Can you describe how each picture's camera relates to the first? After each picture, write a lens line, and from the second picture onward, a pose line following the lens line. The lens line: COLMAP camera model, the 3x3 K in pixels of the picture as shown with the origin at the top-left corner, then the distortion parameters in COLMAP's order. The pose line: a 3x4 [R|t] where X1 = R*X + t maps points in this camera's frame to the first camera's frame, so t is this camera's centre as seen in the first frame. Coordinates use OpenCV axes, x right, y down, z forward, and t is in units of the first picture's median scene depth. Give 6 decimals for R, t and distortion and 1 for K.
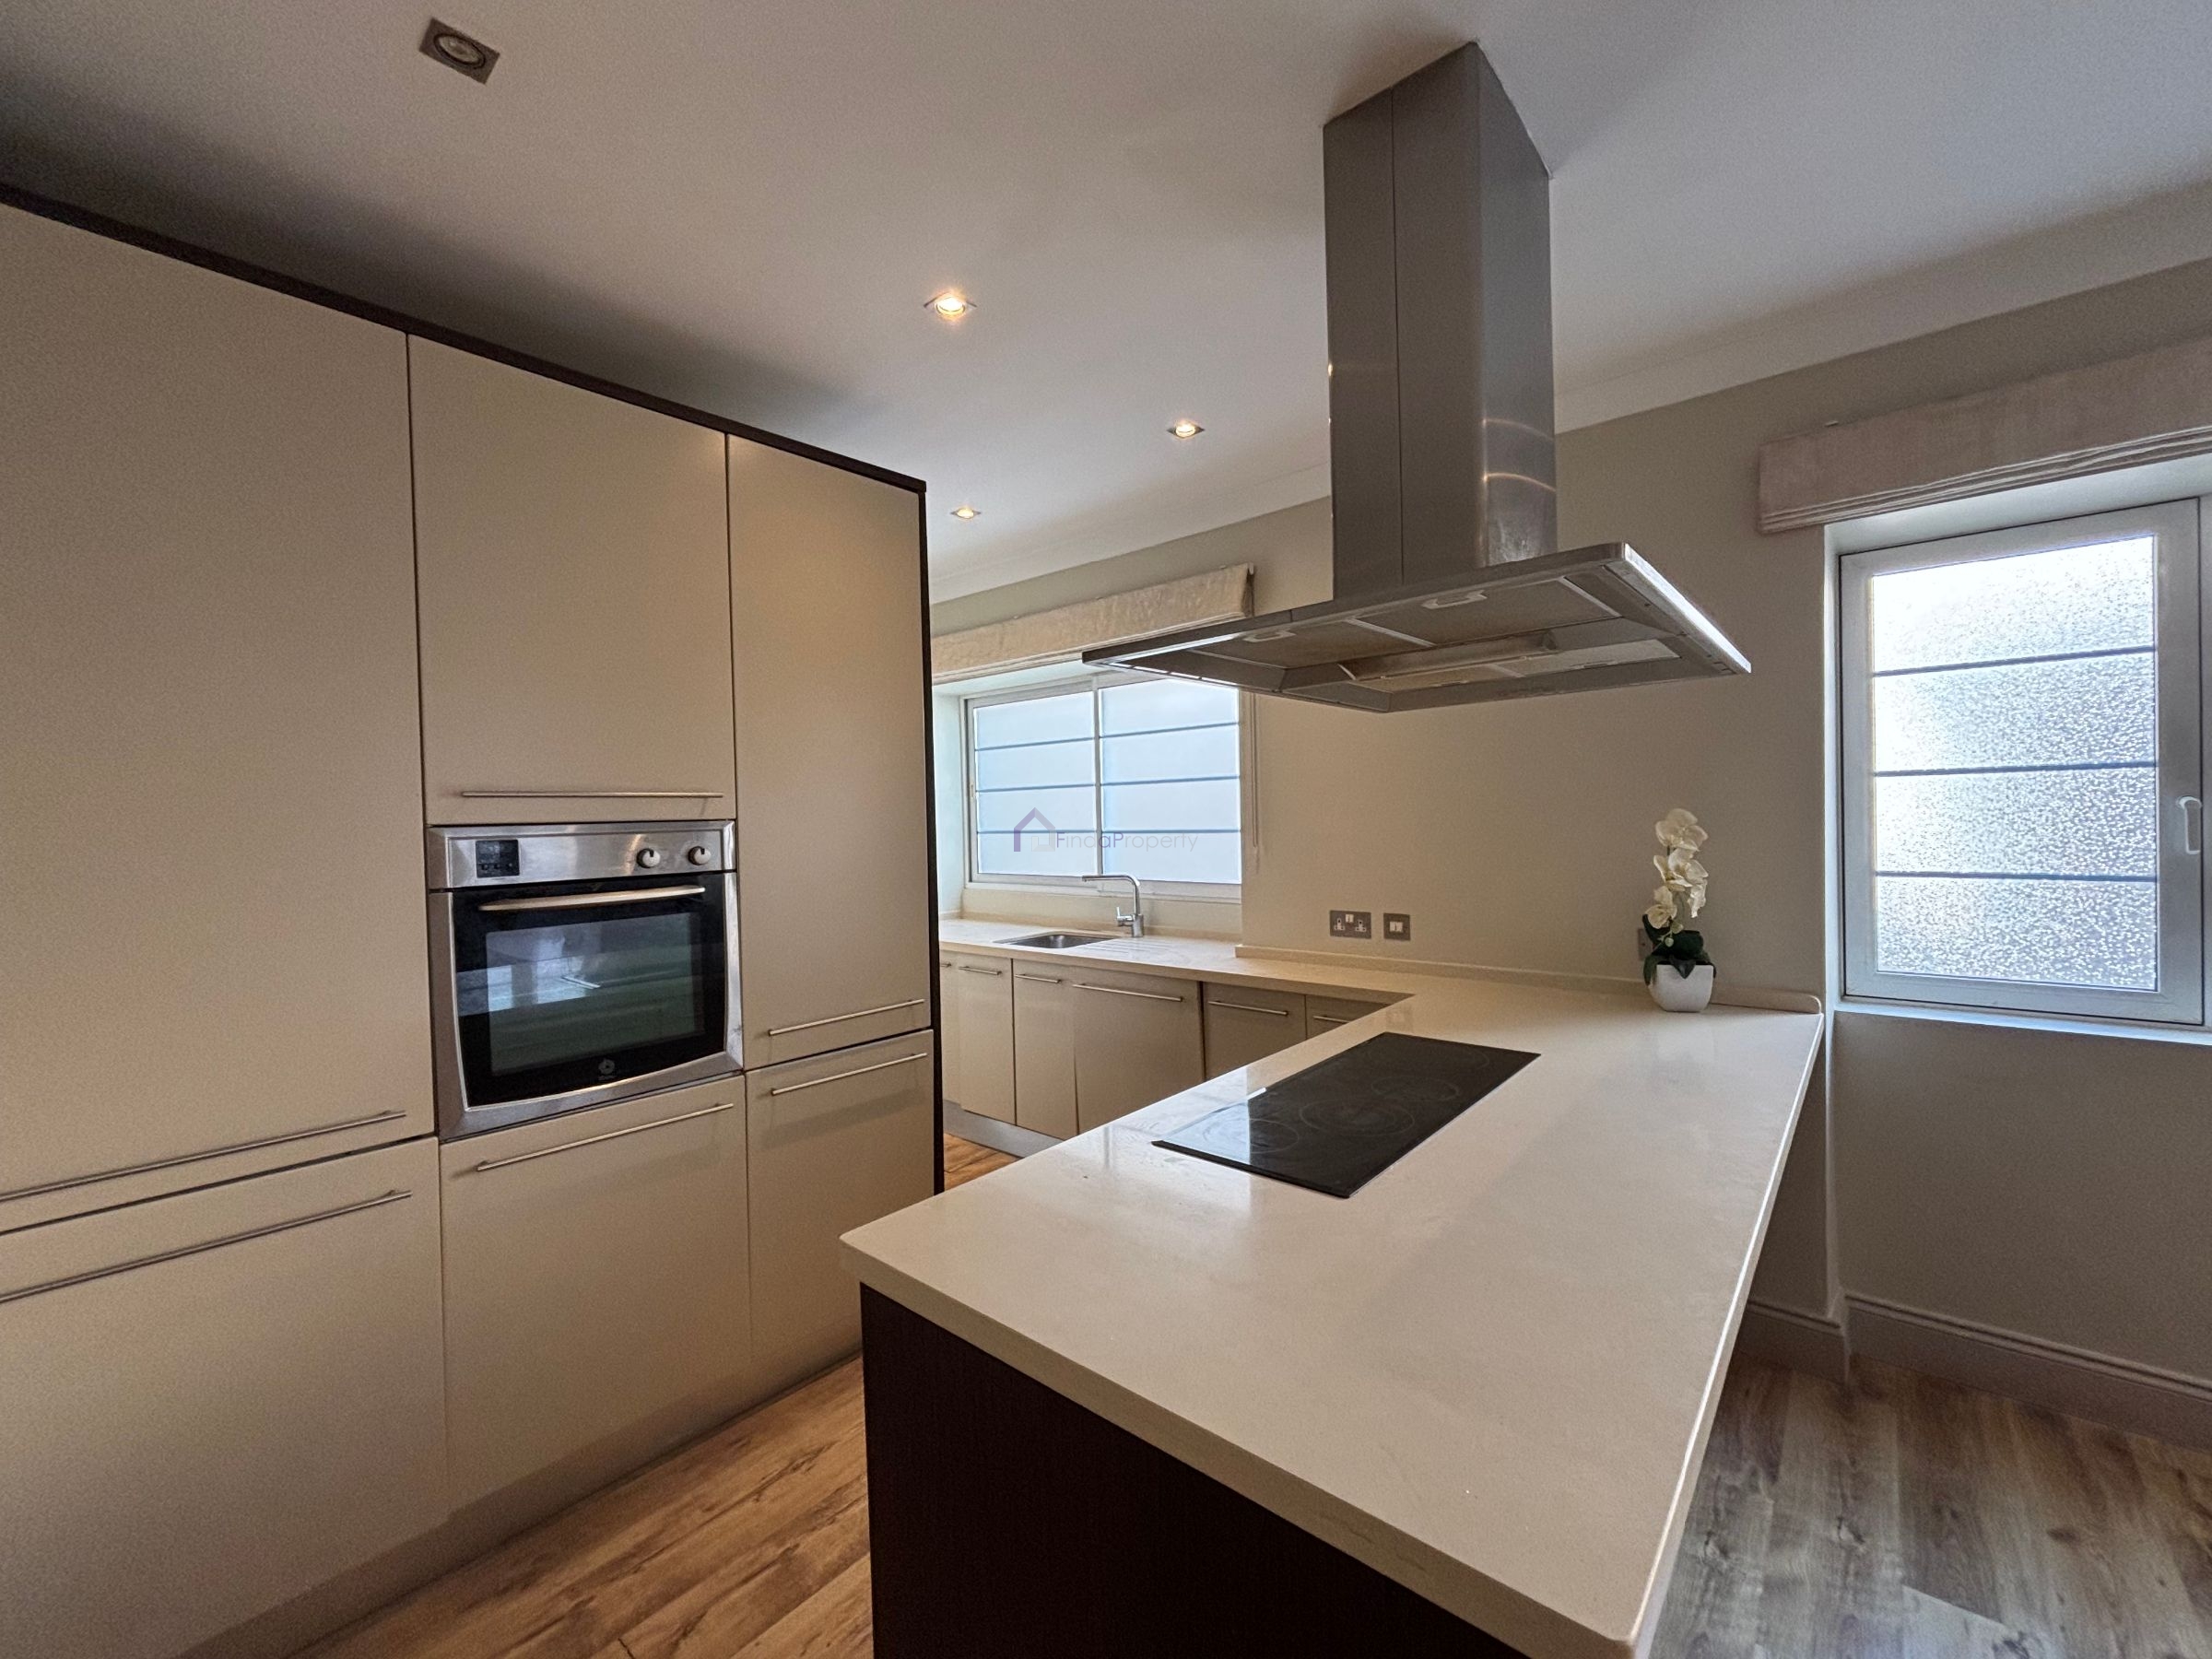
lens RADIAL K [[893.2, 0, 1105.5], [0, 893.2, 837.5], [0, 0, 1]] dist [-0.003523, -0.000140]
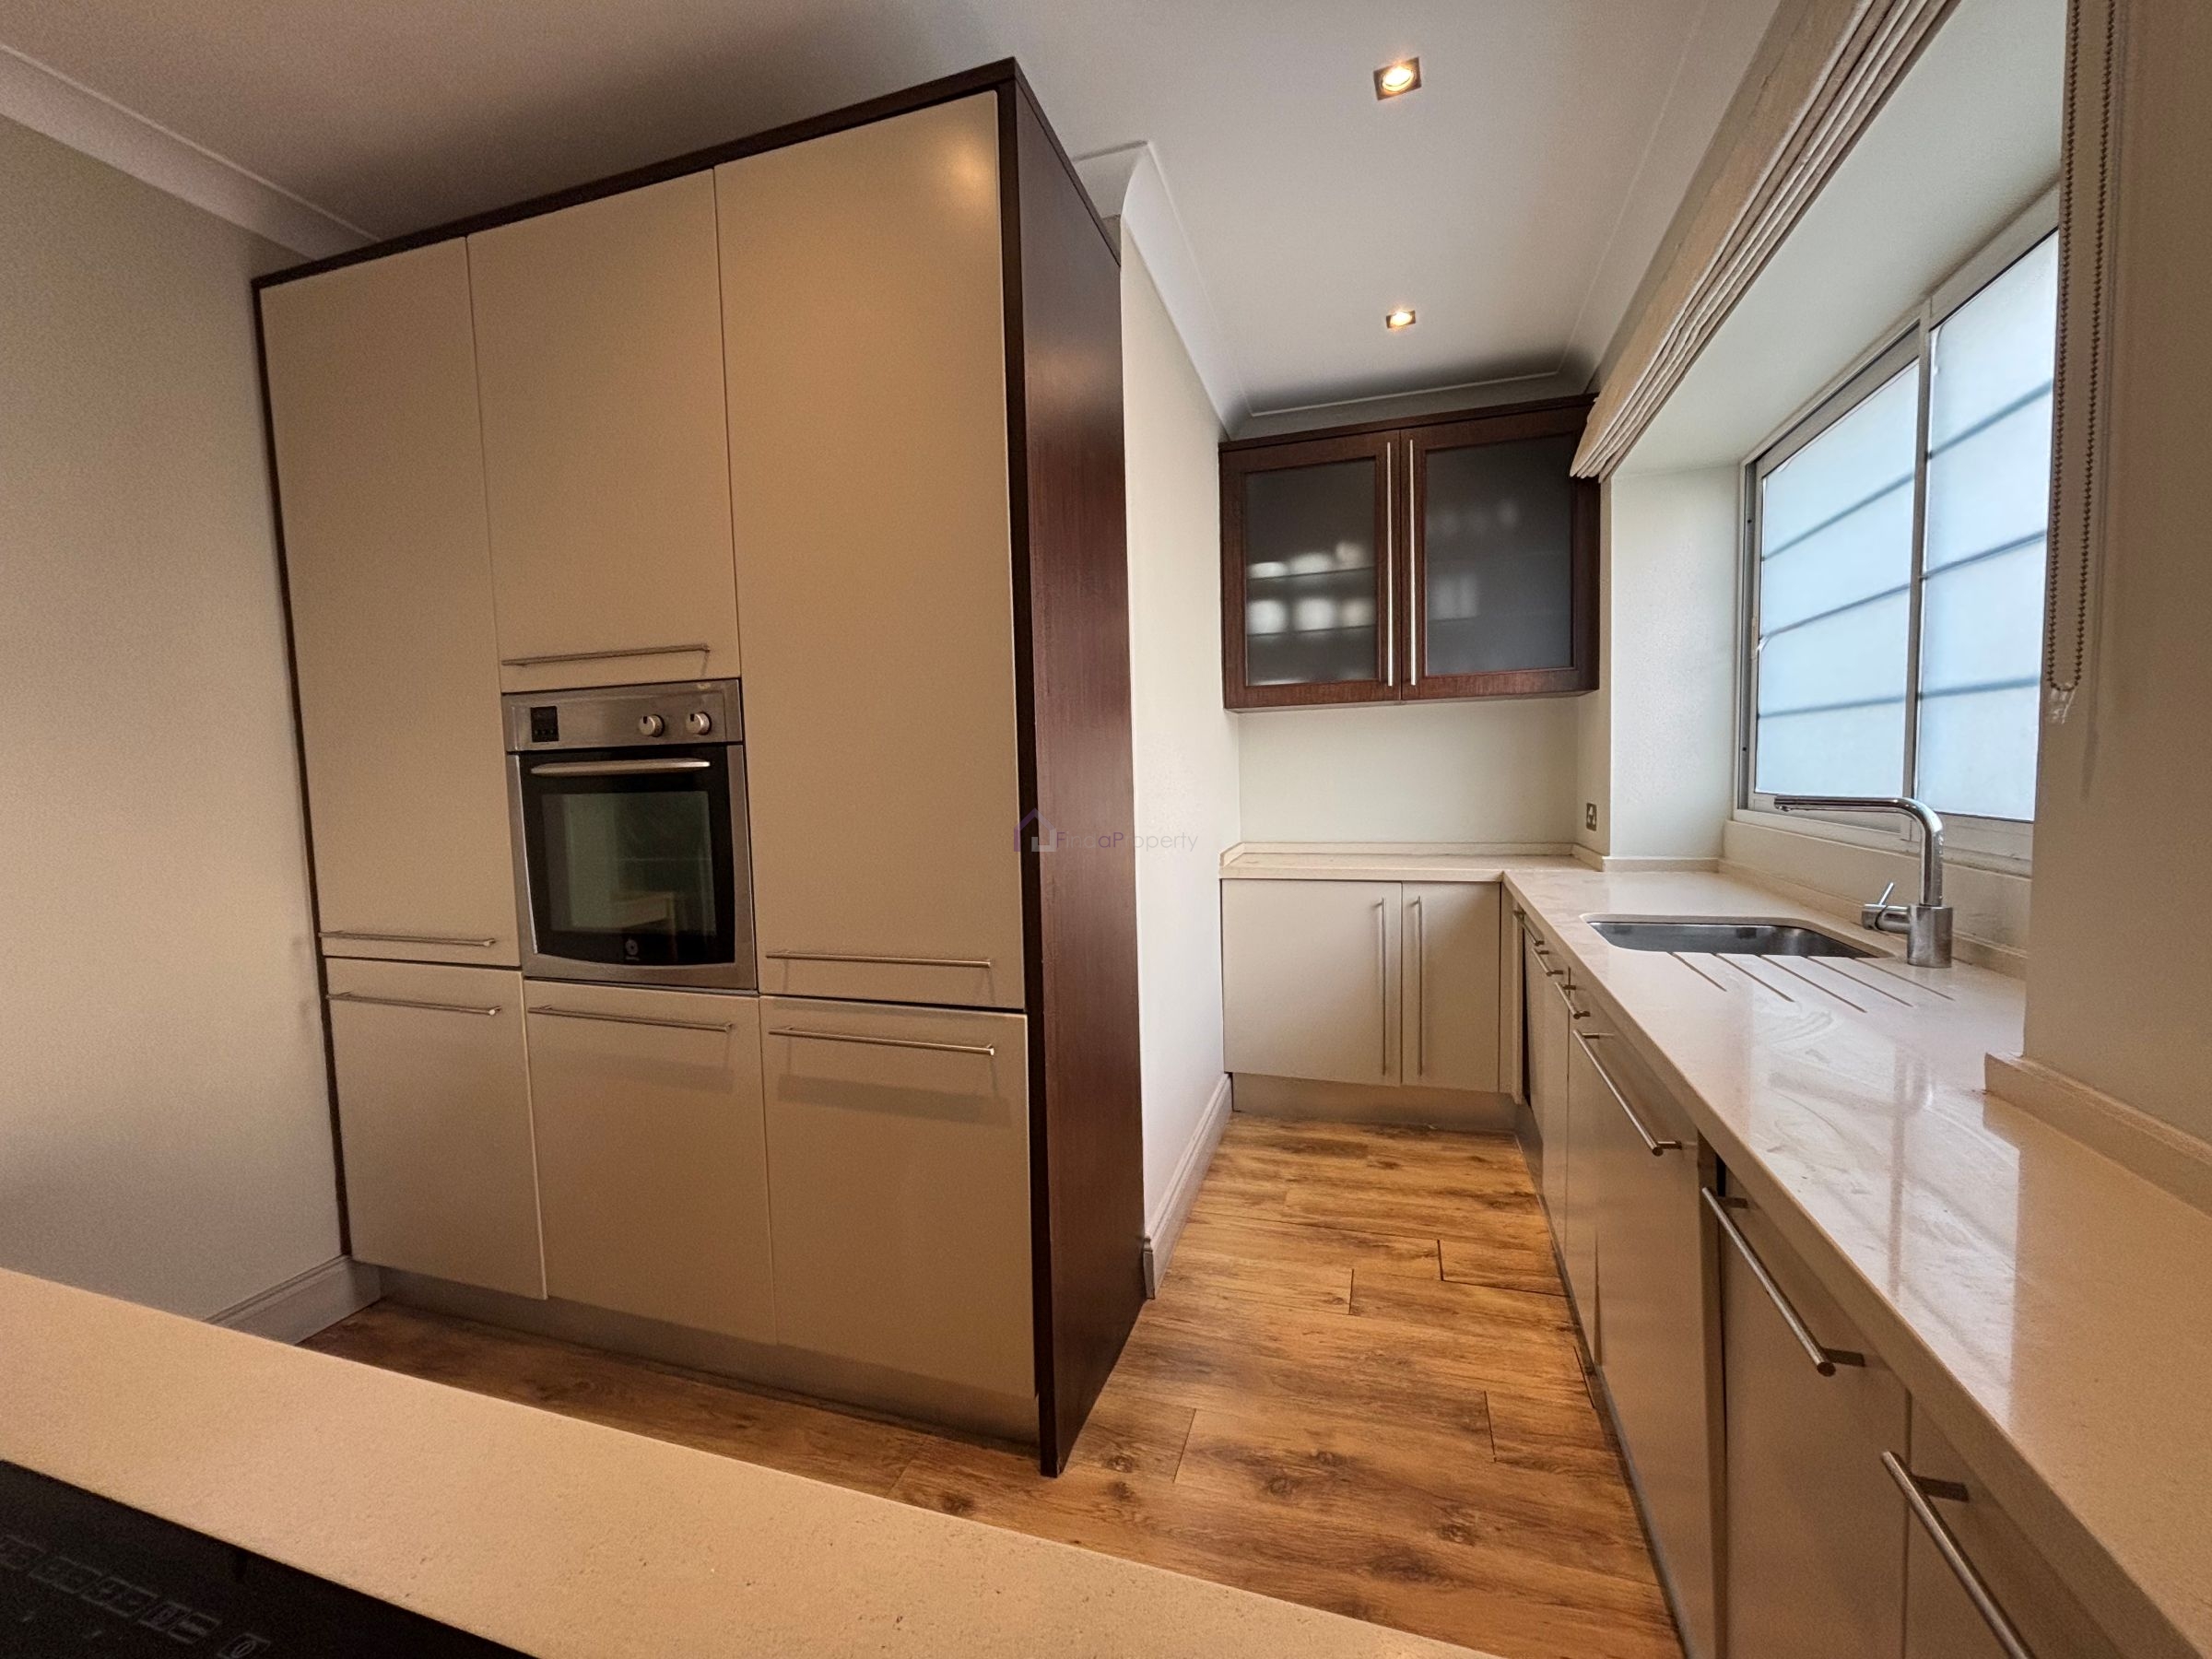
lens RADIAL K [[893.2, 0, 1103.4], [0, 893.2, 835.6], [0, 0, 1]] dist [-0.003523, -0.000140]
pose [[0.385649, 0.076030, -0.919508, 0.323695], [-0.004181, 0.996733, 0.080661, 0.039439], [0.922636, -0.027262, 0.384707, 0.715215]]
